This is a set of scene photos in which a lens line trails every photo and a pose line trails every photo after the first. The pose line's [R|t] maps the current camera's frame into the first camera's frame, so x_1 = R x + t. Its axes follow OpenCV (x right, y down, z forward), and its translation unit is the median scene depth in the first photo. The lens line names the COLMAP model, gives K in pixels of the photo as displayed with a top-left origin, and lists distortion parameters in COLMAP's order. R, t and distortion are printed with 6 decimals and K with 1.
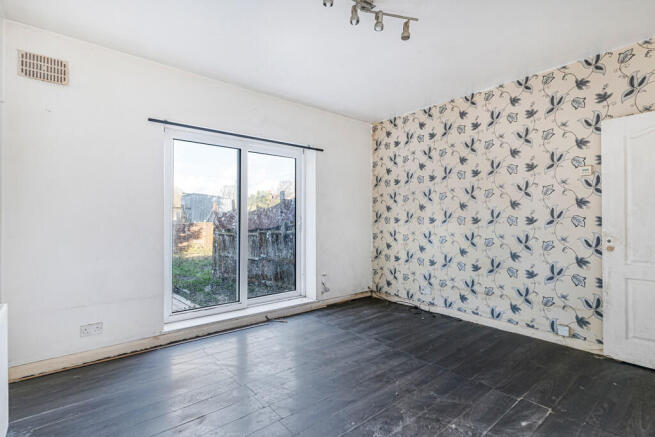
lens RADIAL K [[311.0, 0, 325.0], [0, 311.0, 215.4], [0, 0, 1]] dist [-0.003987, 0.000354]
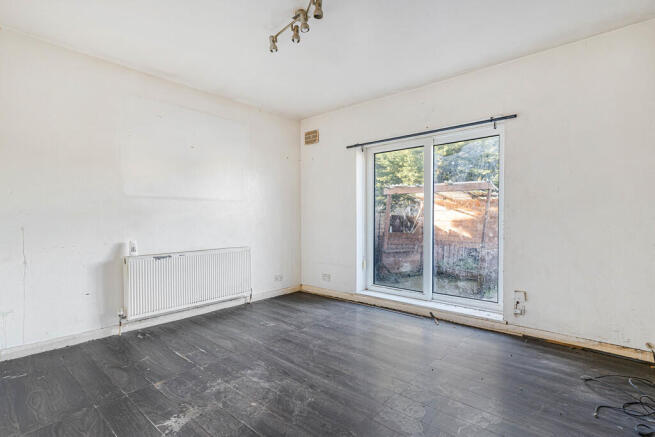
lens RADIAL K [[311.0, 0, 325.0], [0, 311.0, 221.6], [0, 0, 1]] dist [-0.003987, 0.000354]
pose [[0.169787, 0.011734, -0.985411, 0.697629], [0.012470, 0.999823, 0.014054, 0.019559], [0.985402, -0.014675, 0.169610, 0.499700]]
